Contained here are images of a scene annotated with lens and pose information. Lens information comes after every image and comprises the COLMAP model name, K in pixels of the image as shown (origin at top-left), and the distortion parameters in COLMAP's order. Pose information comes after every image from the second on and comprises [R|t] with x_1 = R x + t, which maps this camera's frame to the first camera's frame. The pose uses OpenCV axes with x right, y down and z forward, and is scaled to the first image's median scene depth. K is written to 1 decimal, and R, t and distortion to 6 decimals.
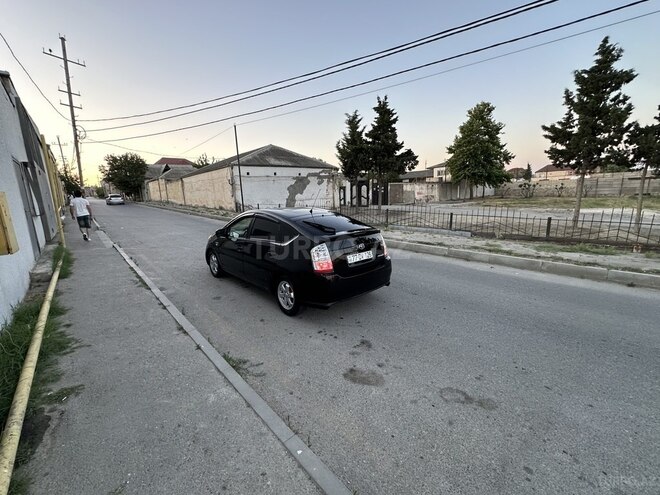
lens RADIAL K [[280.3, 0, 328.7], [0, 280.3, 248.2], [0, 0, 1]] dist [-0.001981, -0.000511]
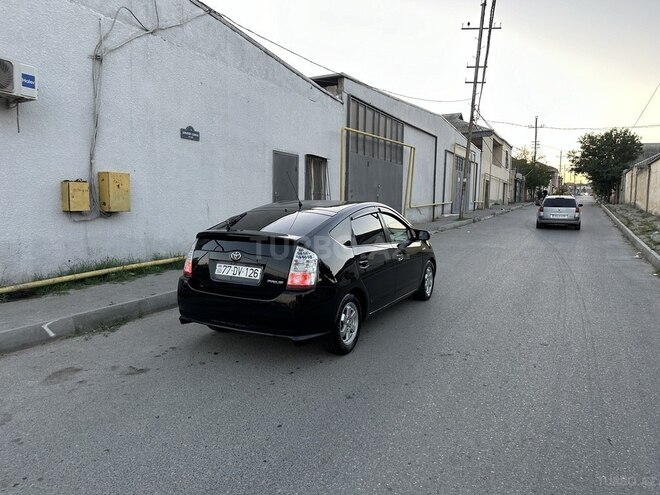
lens RADIAL K [[460.3, 0, 328.4], [0, 460.3, 247.7], [0, 0, 1]] dist [0.075718, -0.105601]
pose [[0.329051, 0.132204, -0.935012, 0.189573], [-0.202937, 0.976917, 0.066711, -0.022283], [0.922248, 0.167797, 0.348285, 0.131561]]
